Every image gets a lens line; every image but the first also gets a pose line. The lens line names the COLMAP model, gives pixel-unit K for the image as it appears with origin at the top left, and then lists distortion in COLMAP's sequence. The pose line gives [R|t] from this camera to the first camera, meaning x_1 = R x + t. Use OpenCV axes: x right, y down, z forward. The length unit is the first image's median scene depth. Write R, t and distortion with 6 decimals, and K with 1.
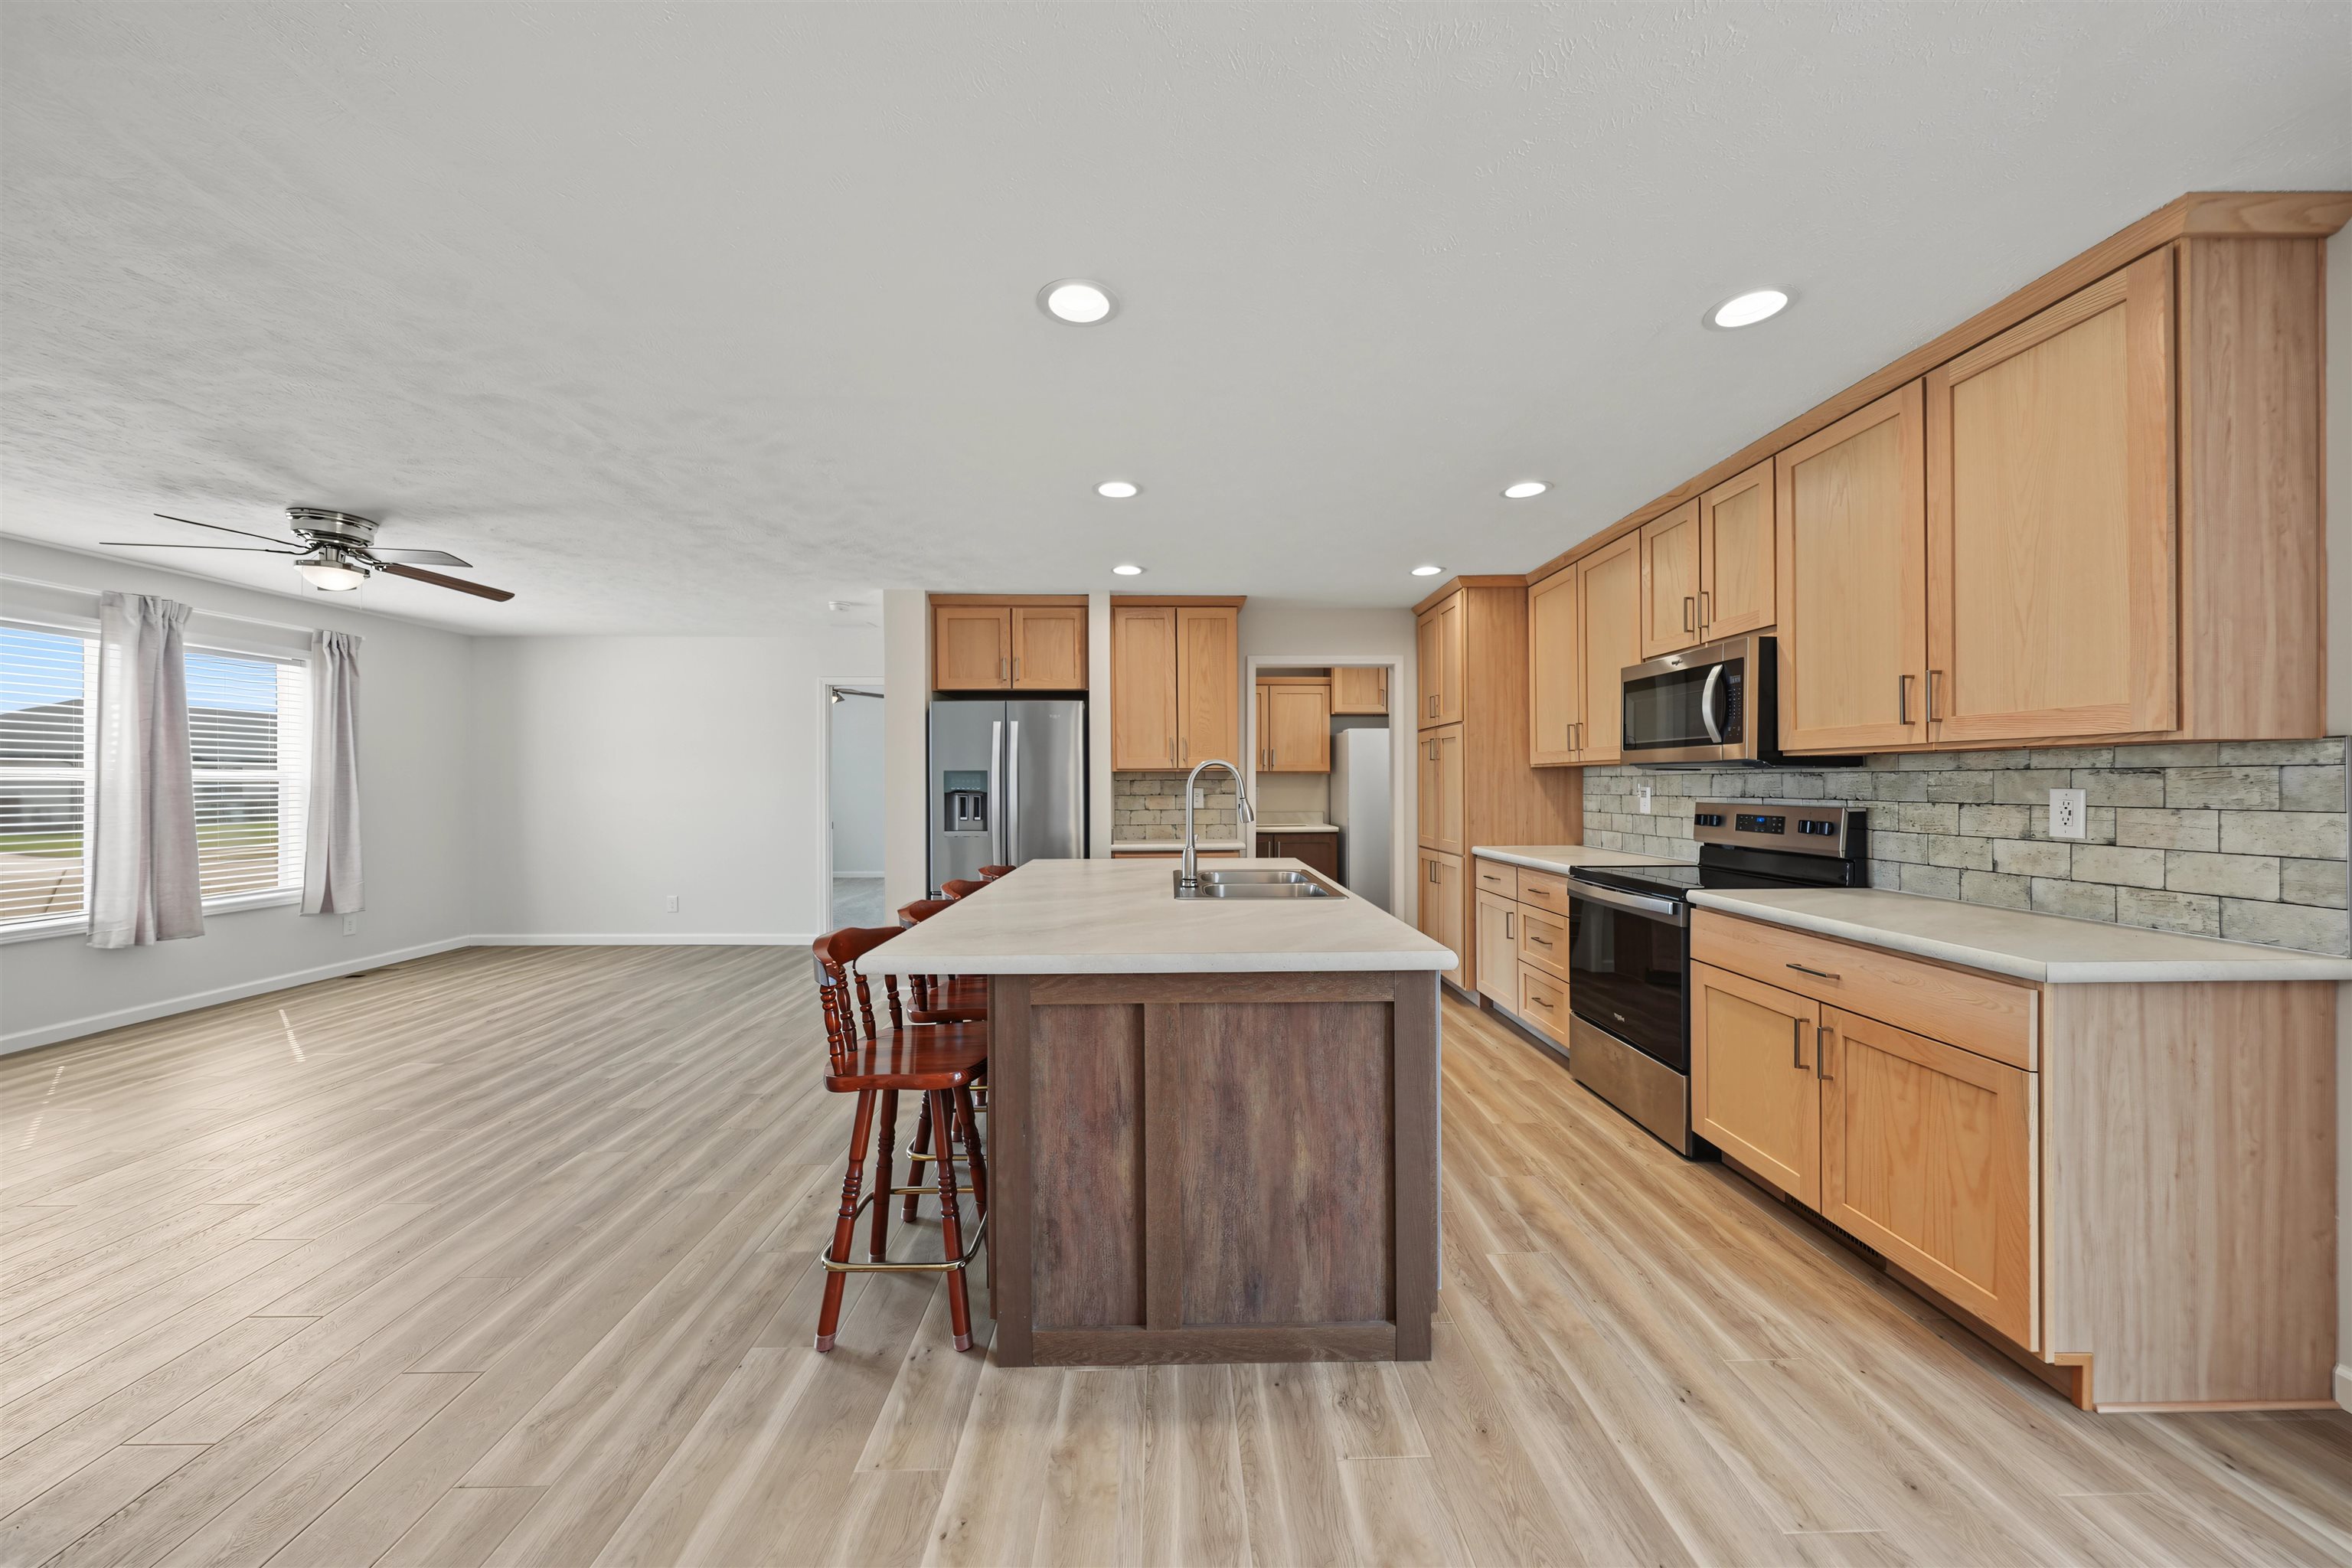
lens RADIAL K [[801.3, 0, 1178.2], [0, 801.3, 782.4], [0, 0, 1]] dist [-0.001730, -0.000119]
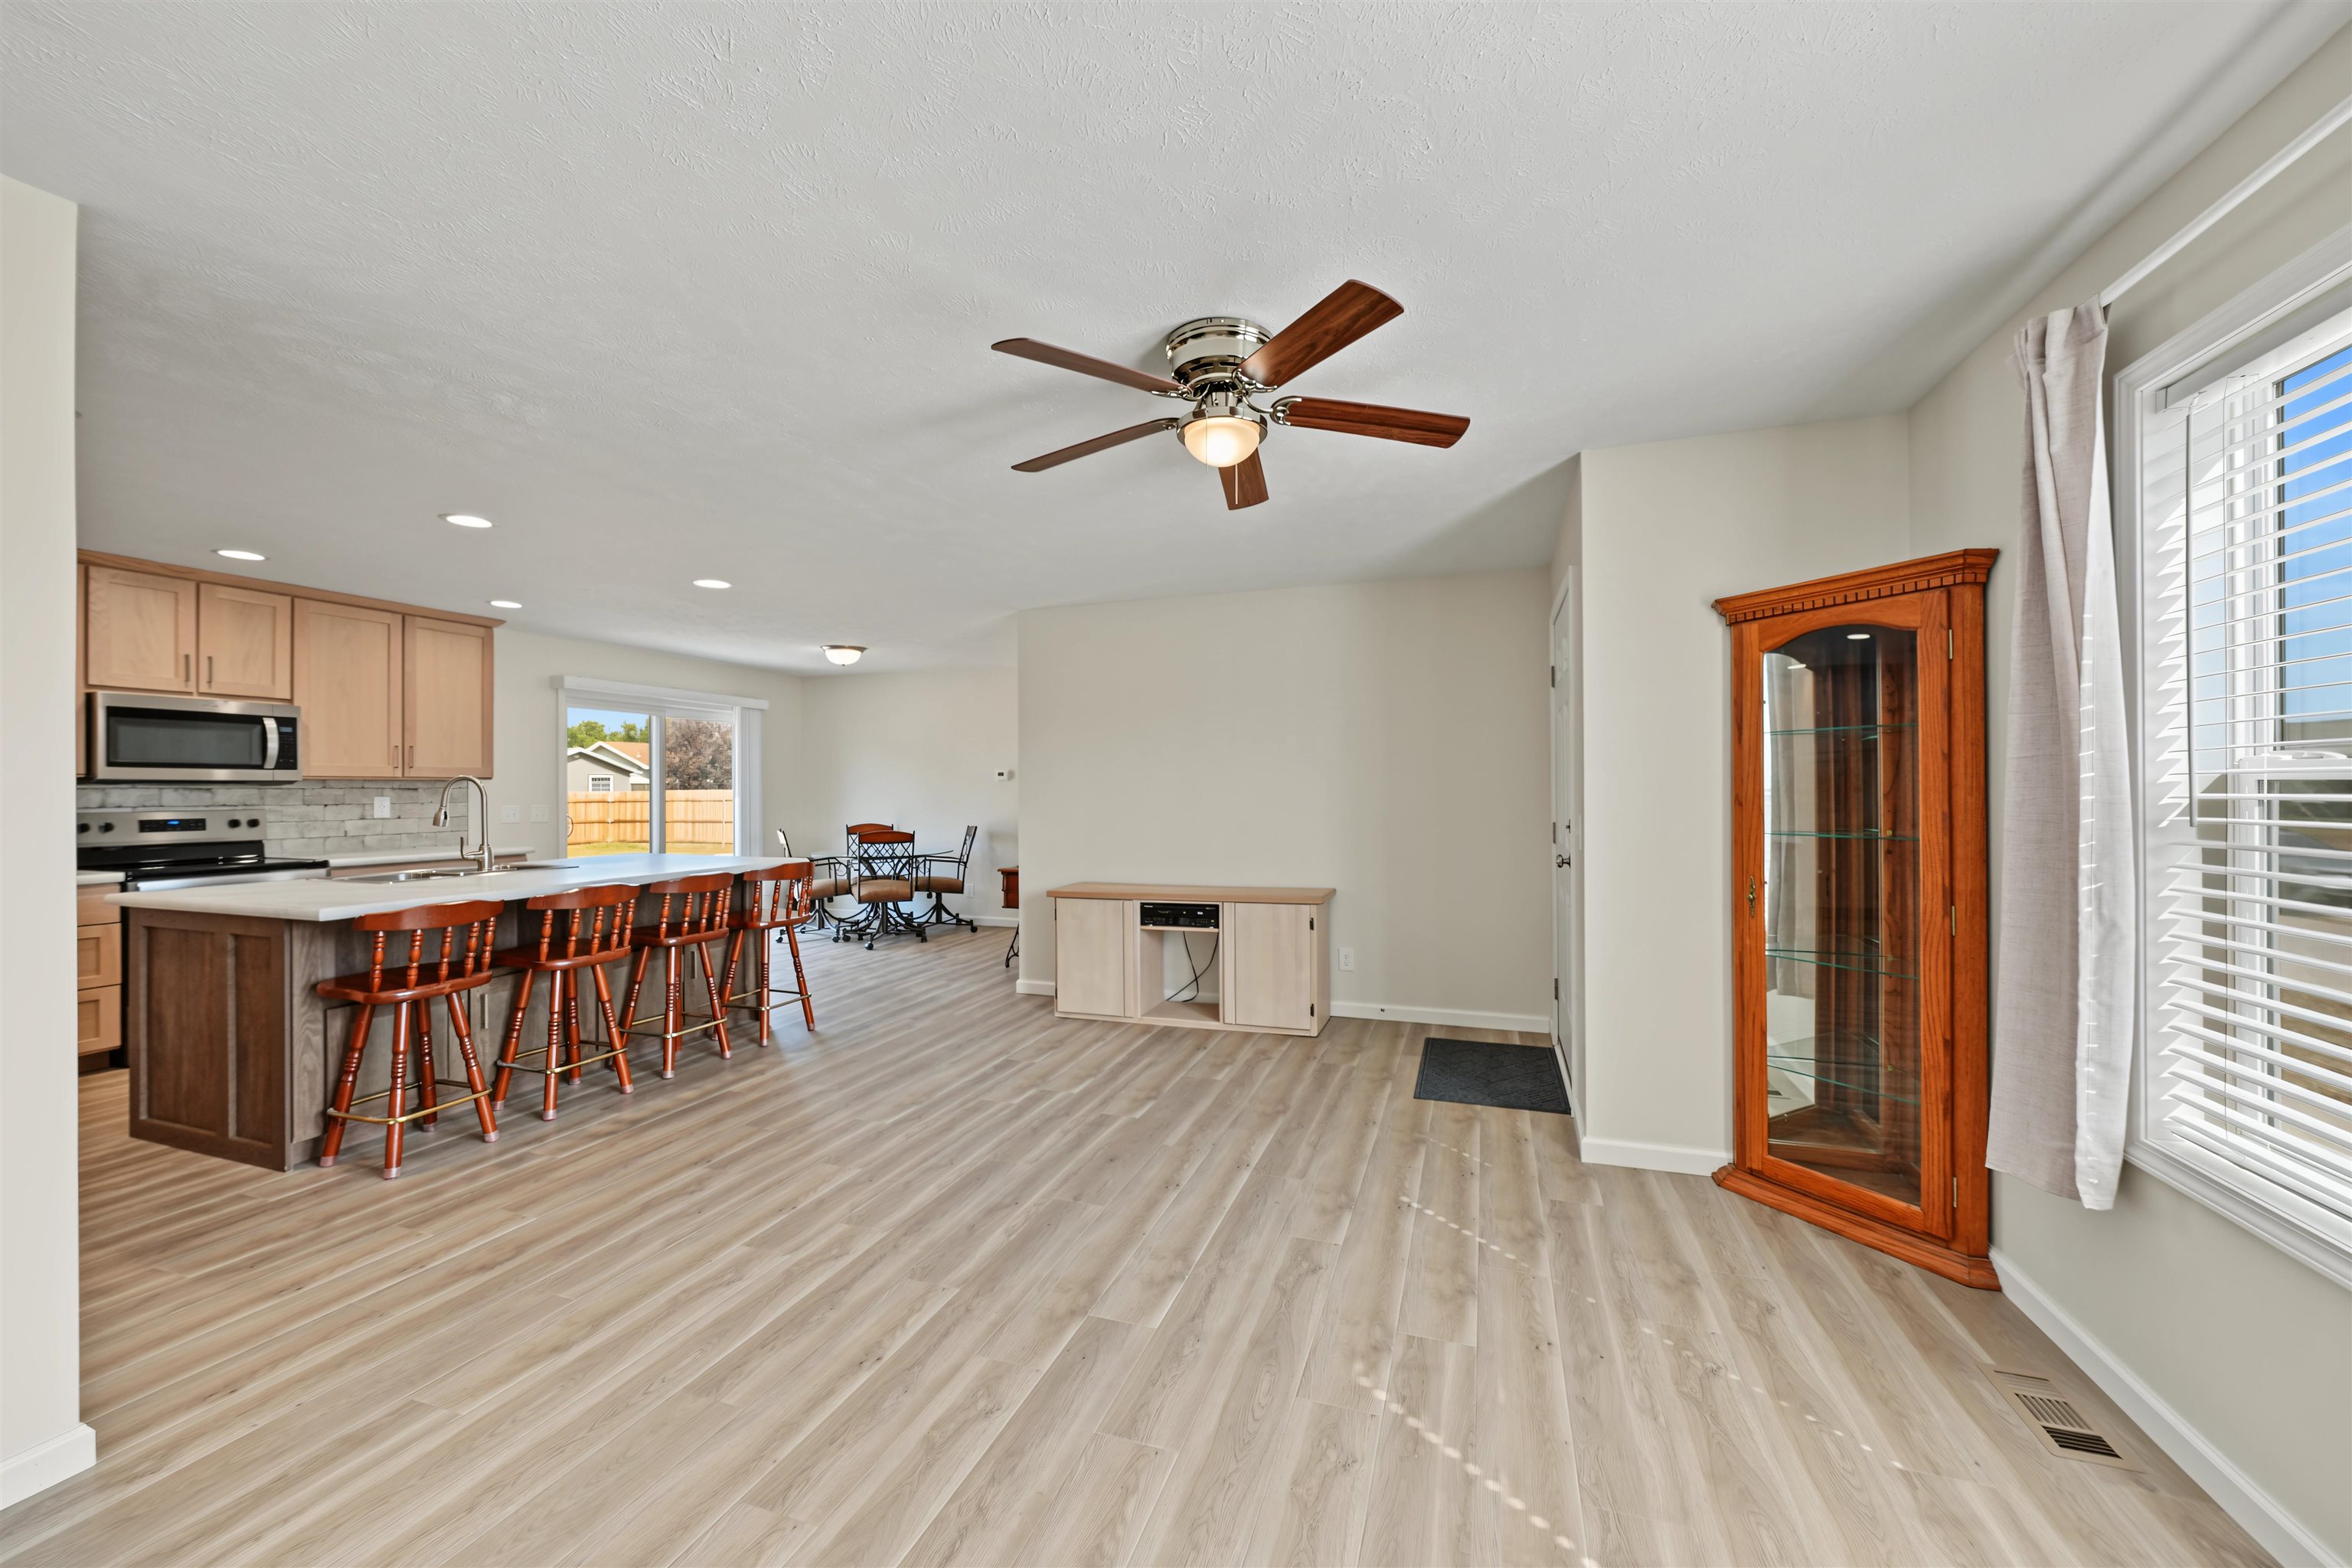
lens RADIAL K [[878.7, 0, 1185.7], [0, 878.7, 771.3], [0, 0, 1]] dist [-0.000025, -0.000003]
pose [[-0.941352, 0.011599, 0.337227, -1.048279], [0.005195, 0.999789, -0.019885, -0.001365], [-0.337386, -0.016967, -0.941213, 1.365467]]
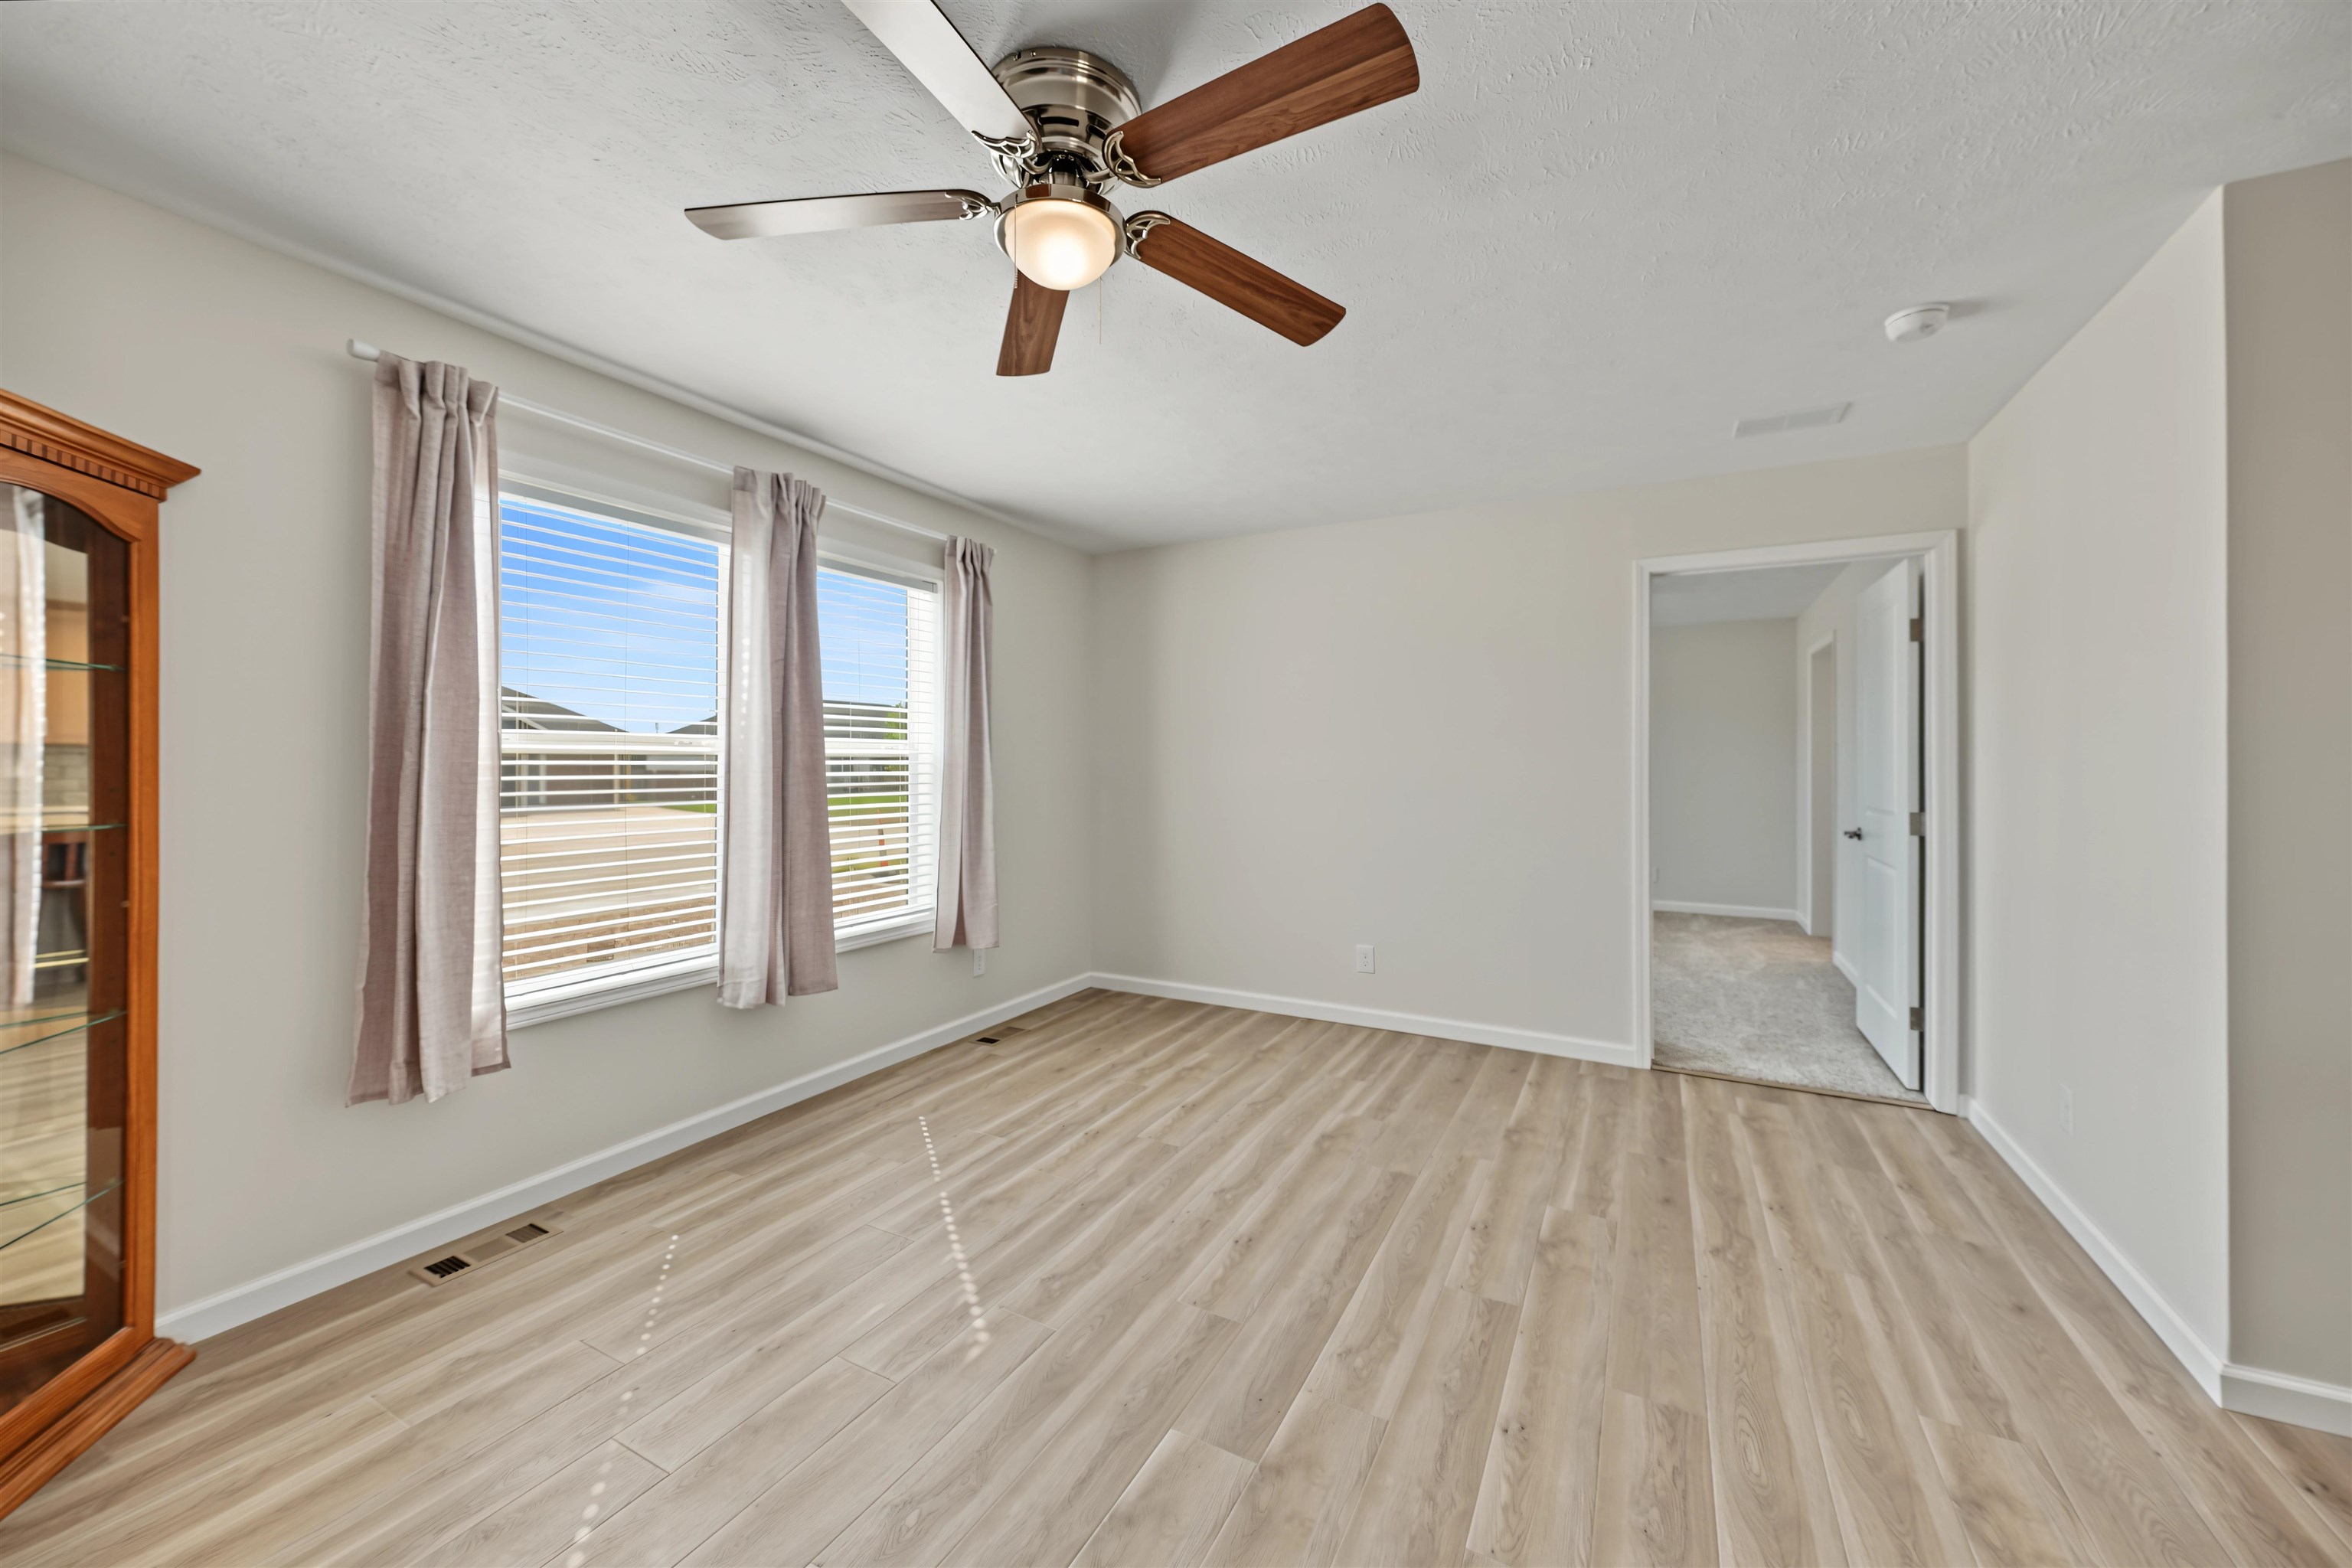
lens RADIAL K [[882.6, 0, 1184.7], [0, 882.6, 760.3], [0, 0, 1]] dist [-0.000118, -0.000082]
pose [[0.874913, 0.000842, -0.484279, -0.654225], [-0.001672, 0.999998, -0.001283, 0.003330], [0.484277, 0.001932, 0.874913, 0.531876]]
